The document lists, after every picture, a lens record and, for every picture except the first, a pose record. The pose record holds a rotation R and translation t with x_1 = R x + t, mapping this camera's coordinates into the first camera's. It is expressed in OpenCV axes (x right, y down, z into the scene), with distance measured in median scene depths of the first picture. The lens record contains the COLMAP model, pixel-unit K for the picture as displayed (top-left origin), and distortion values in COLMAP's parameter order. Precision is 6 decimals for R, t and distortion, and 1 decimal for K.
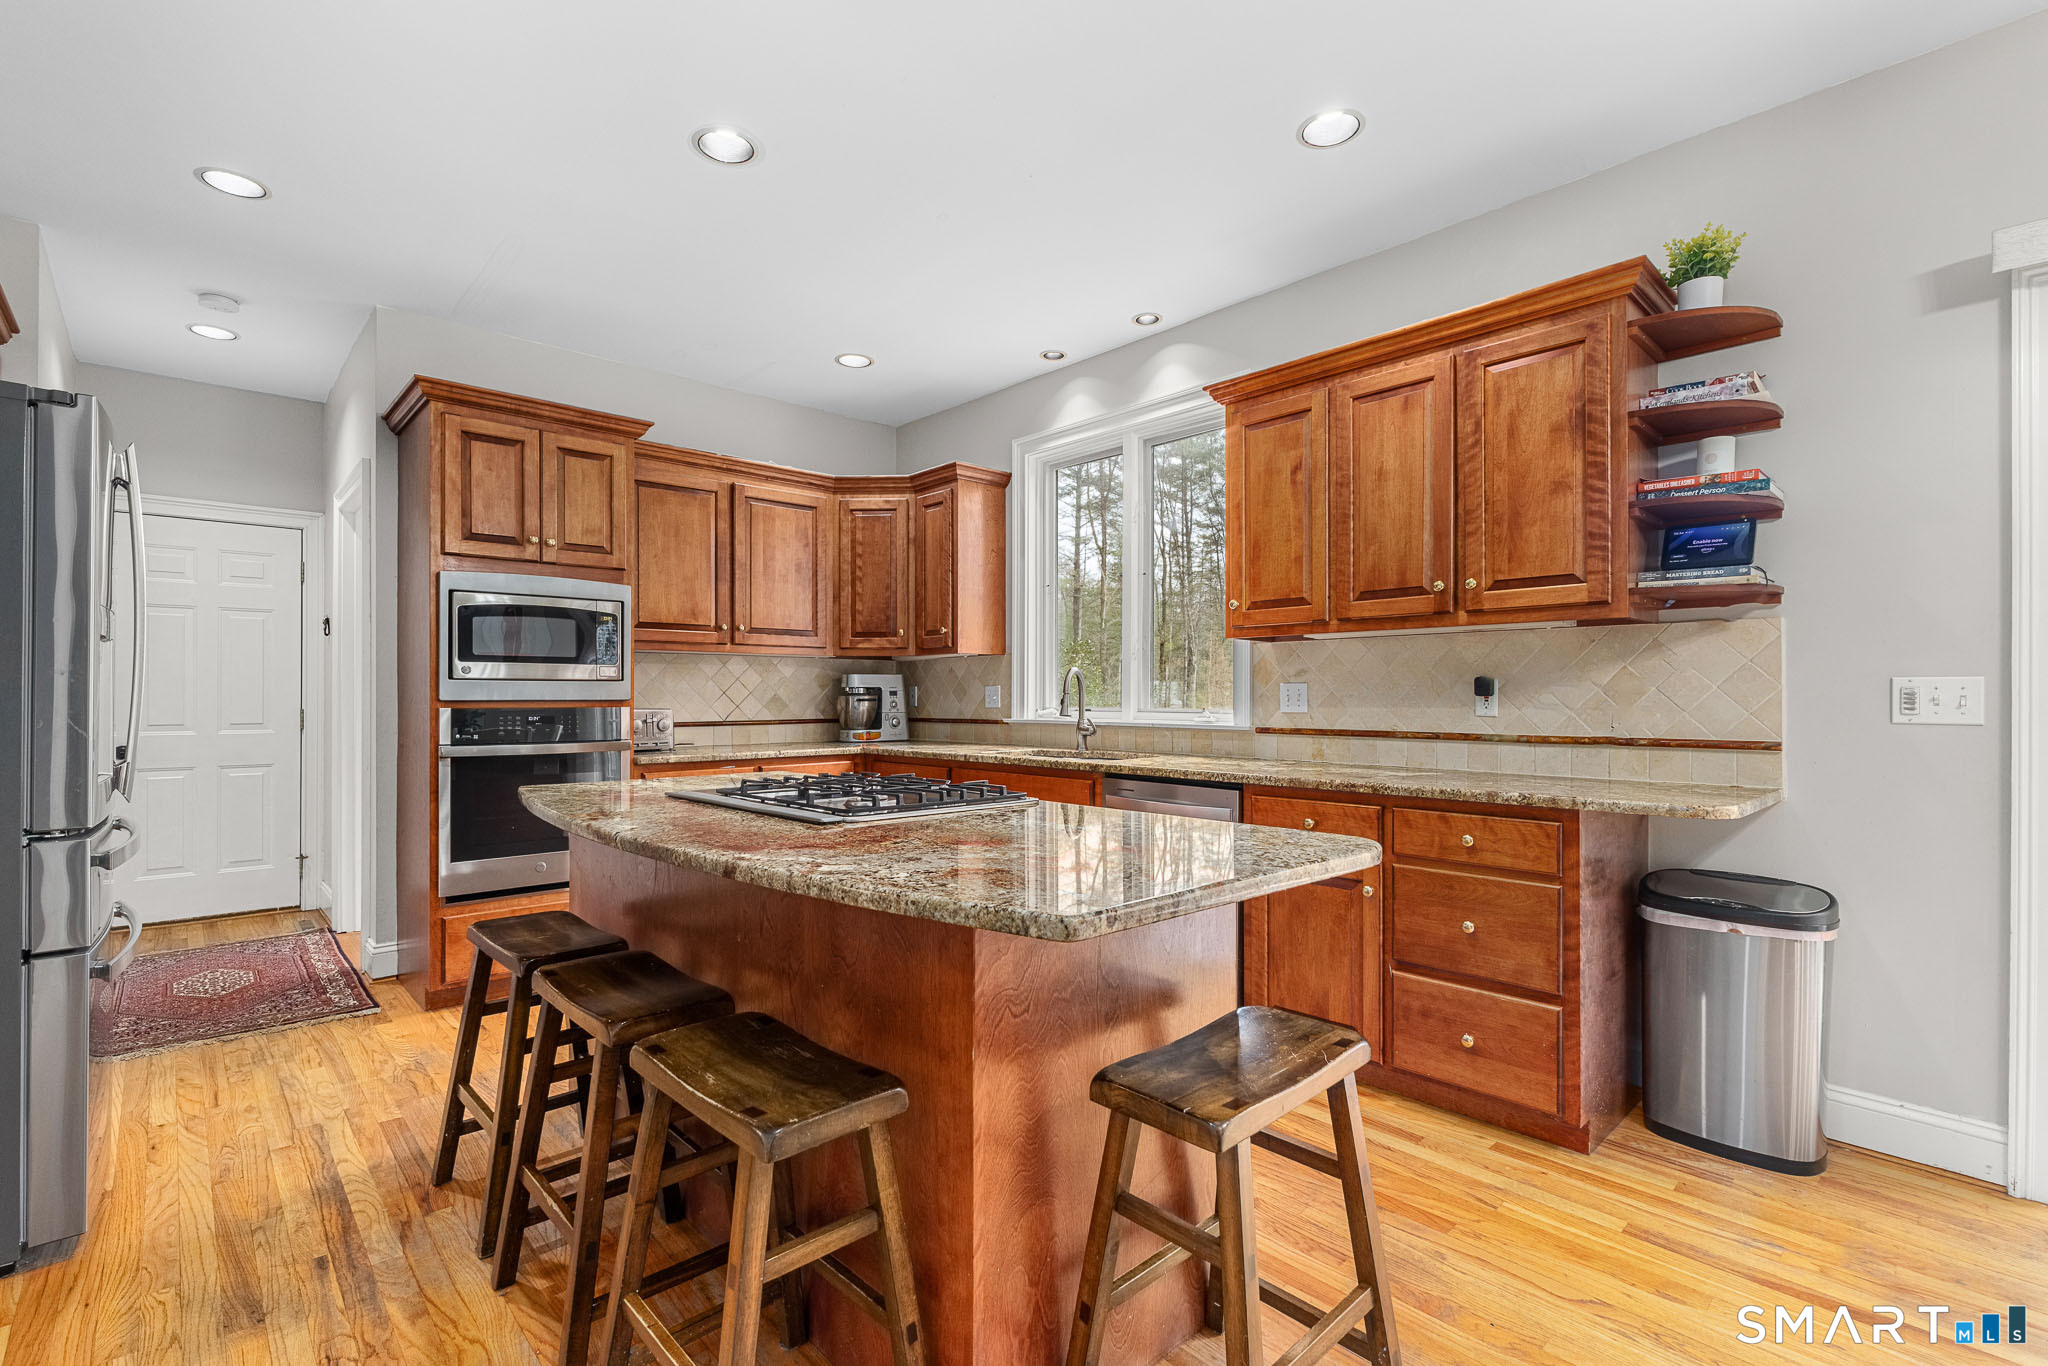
lens RADIAL K [[926.9, 0, 1024.0], [0, 926.9, 683.0], [0, 0, 1]] dist [-0.000945, -0.000456]
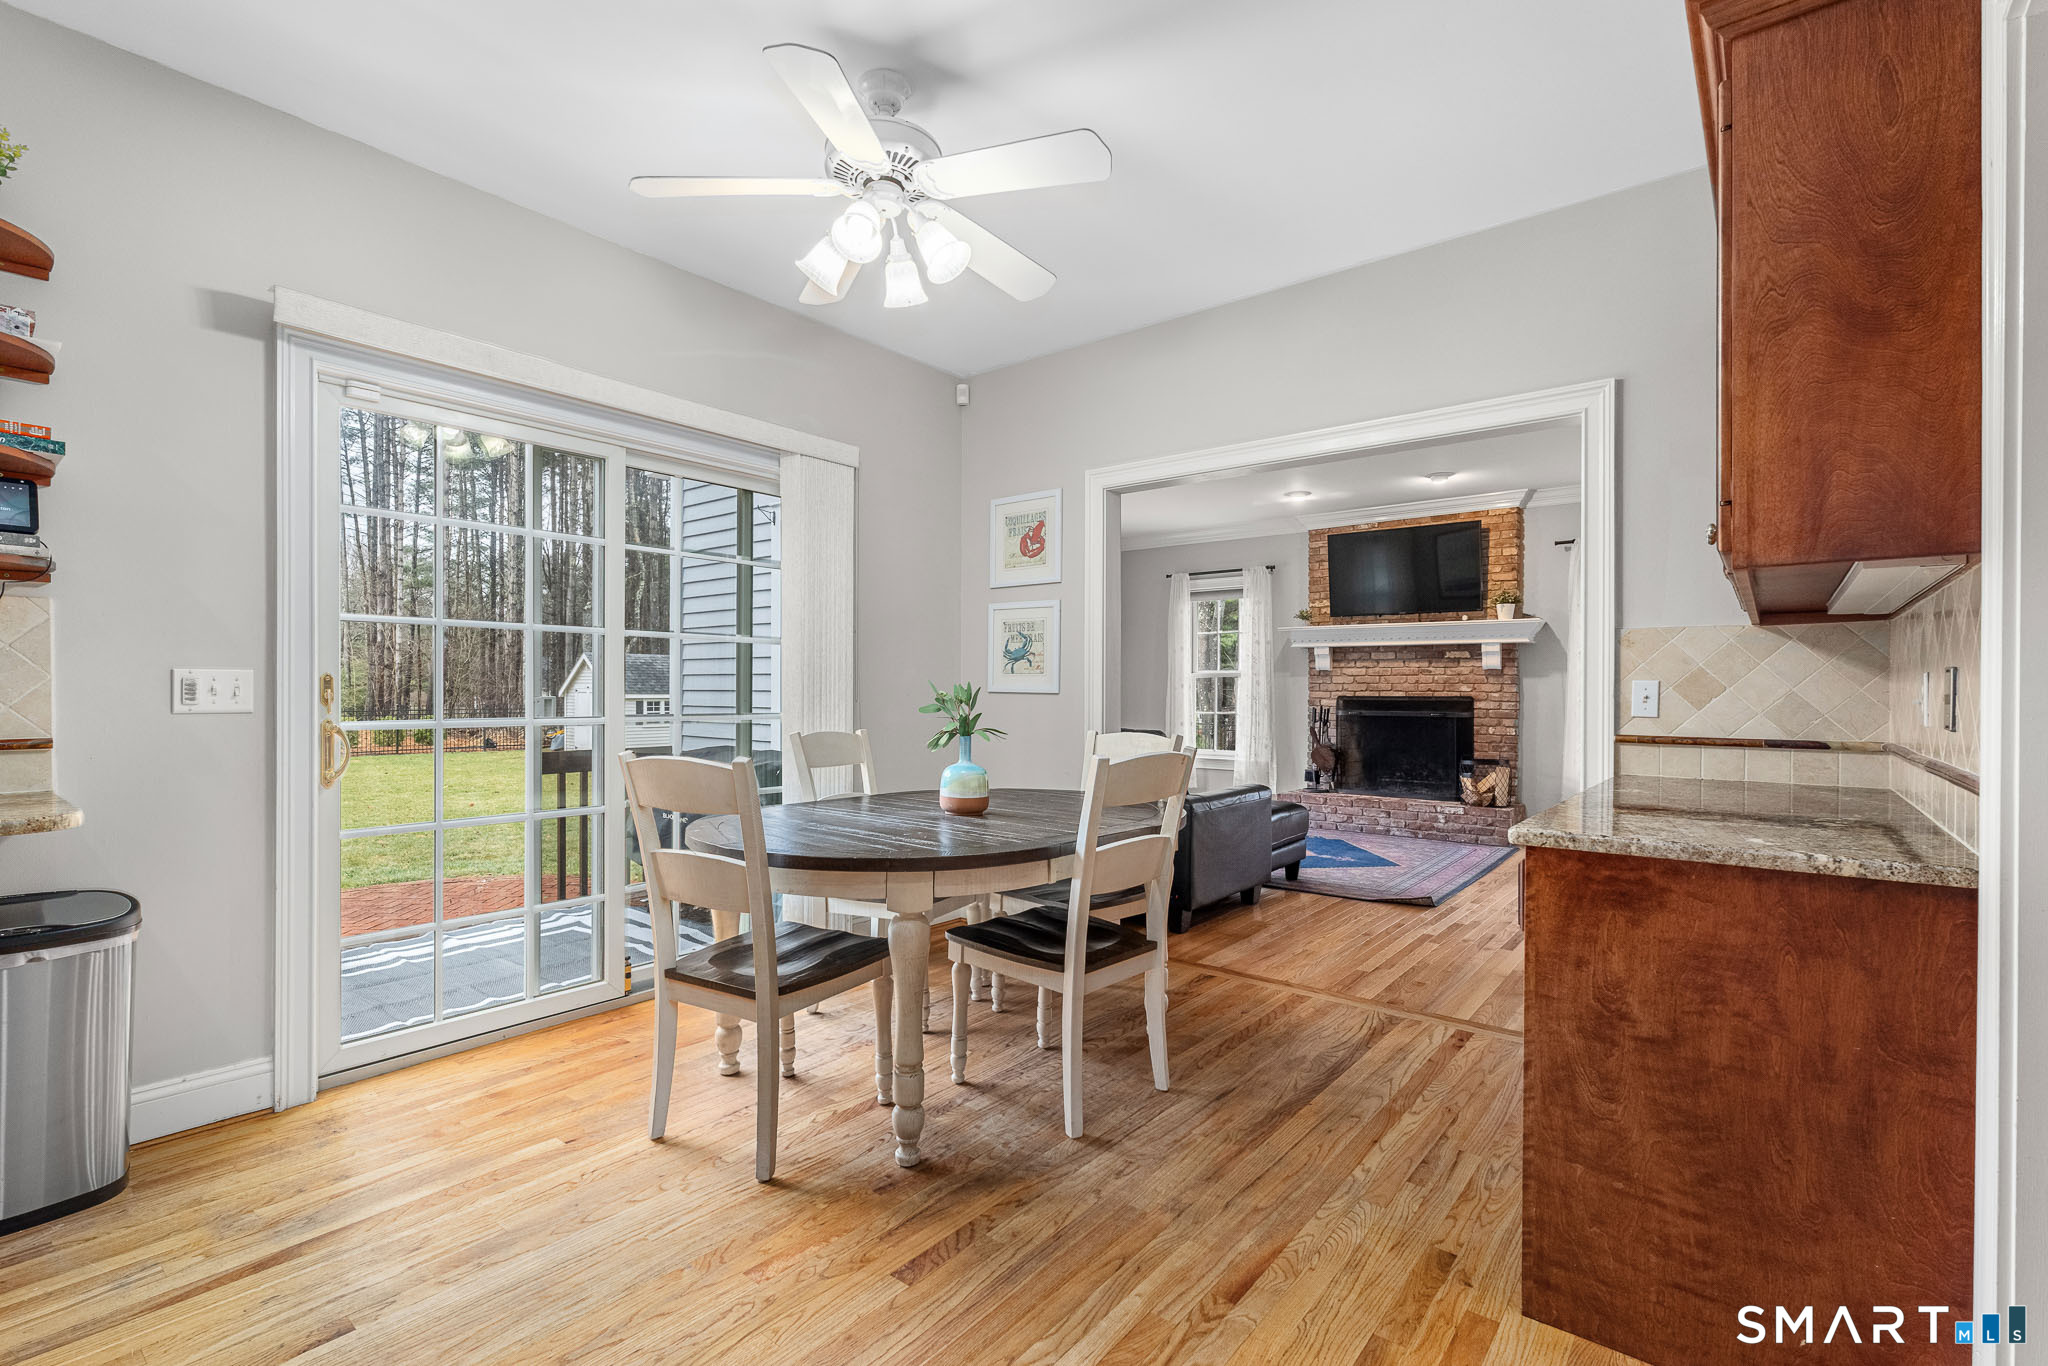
lens RADIAL K [[926.9, 0, 1024.0], [0, 926.9, 683.0], [0, 0, 1]] dist [-0.000945, -0.000456]
pose [[-0.141080, 0.002608, 0.989995, -0.099883], [-0.012622, 0.999911, -0.004432, 0.001356], [-0.989918, -0.013121, -0.141034, 0.101013]]
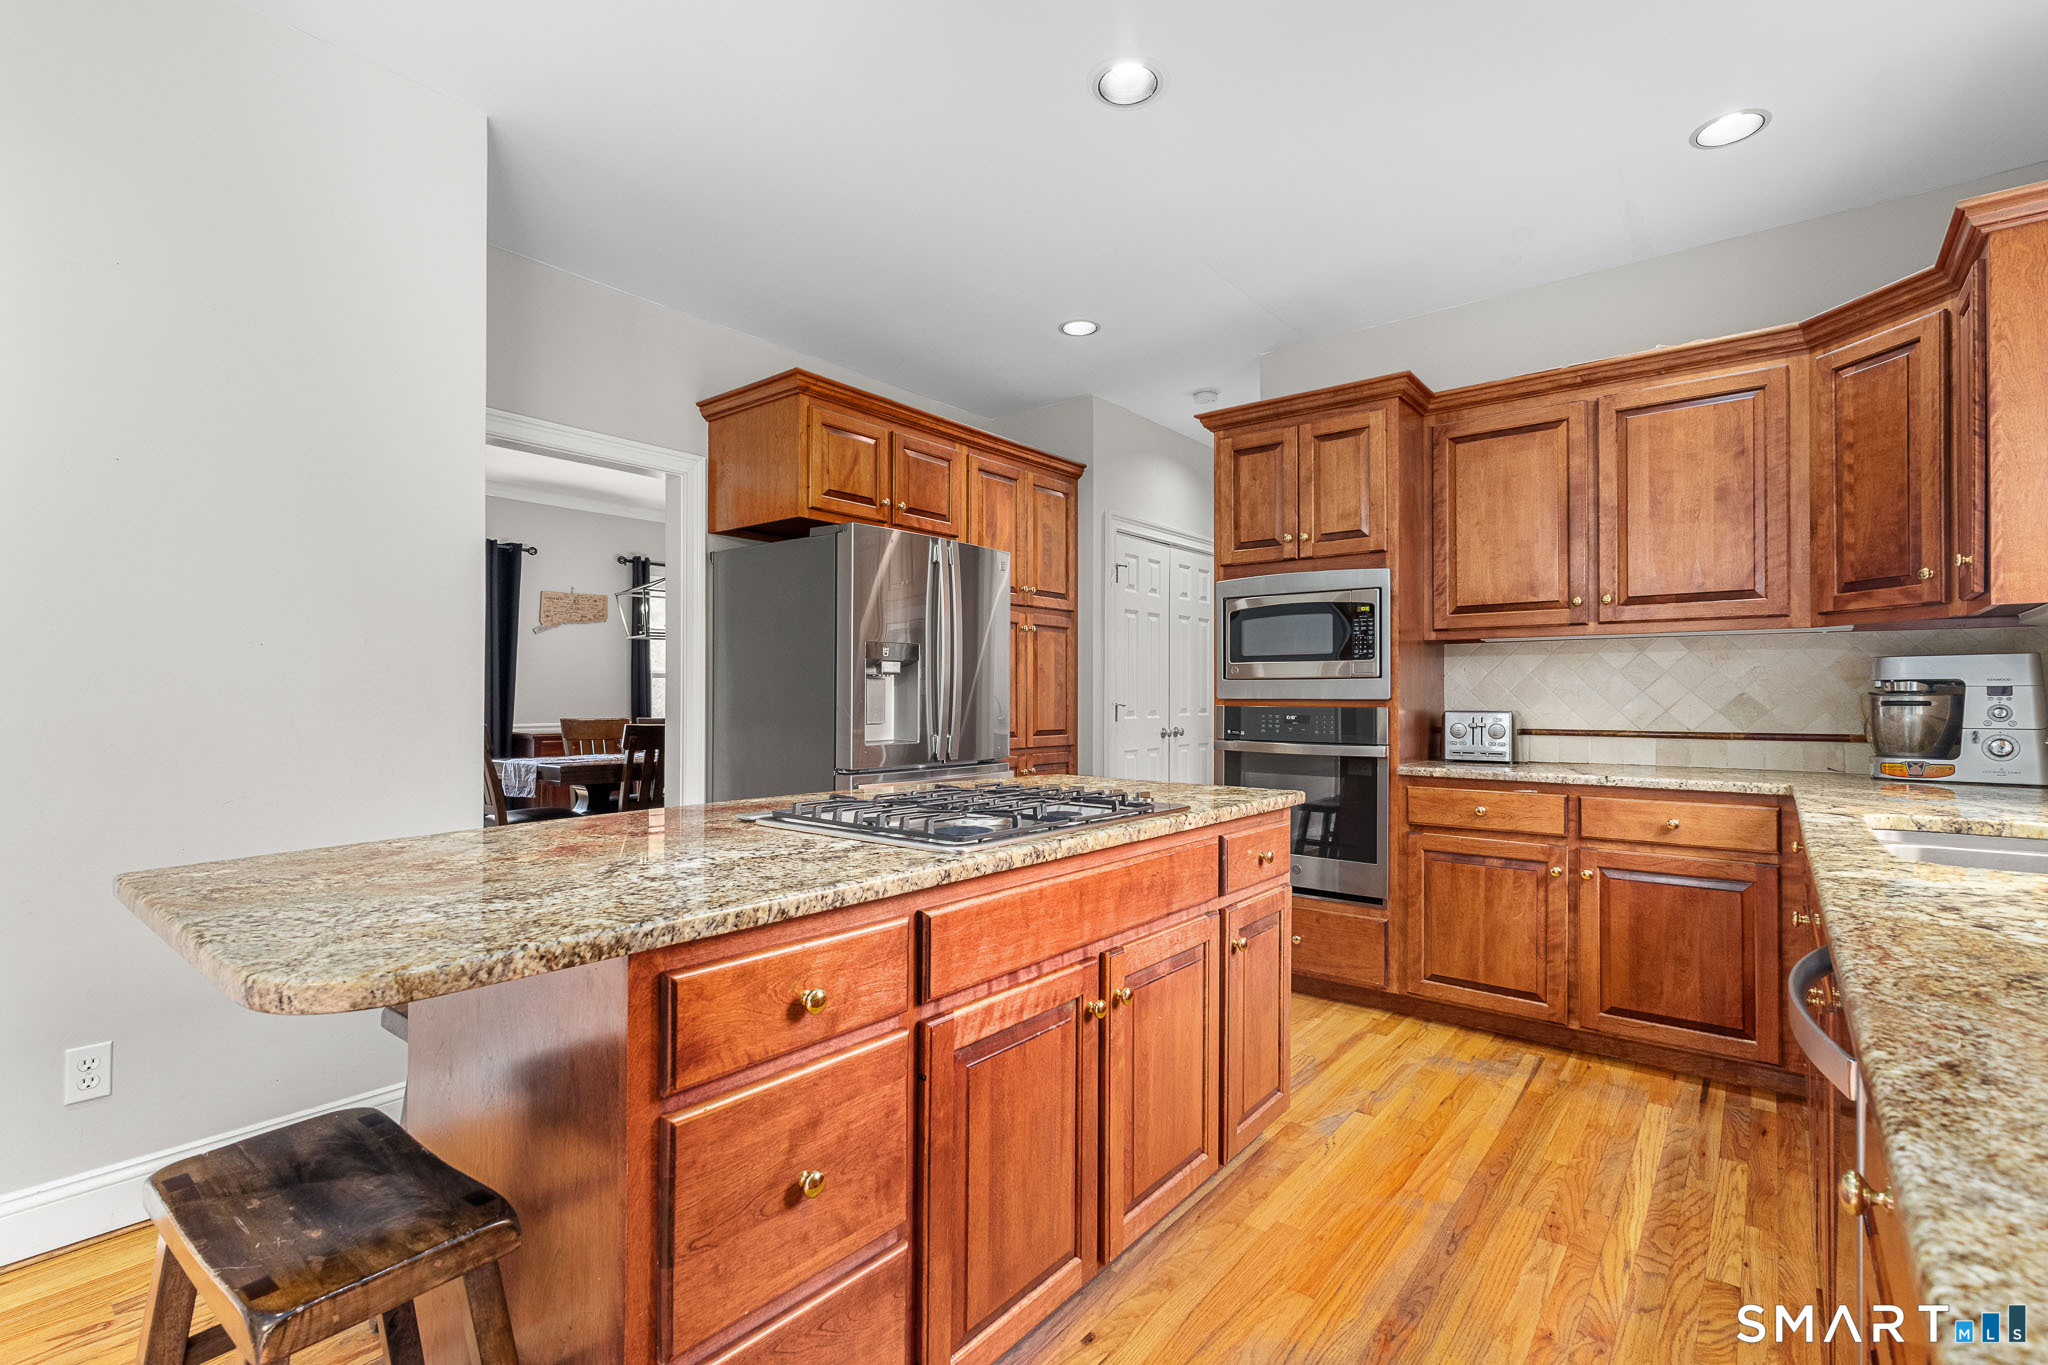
lens RADIAL K [[926.9, 0, 1024.0], [0, 926.9, 682.5], [0, 0, 1]] dist [-0.000945, -0.000456]
pose [[0.143250, -0.011559, -0.989619, 0.350965], [0.012319, 0.999875, -0.009895, 0.005981], [0.989610, -0.010774, 0.143375, 0.487951]]
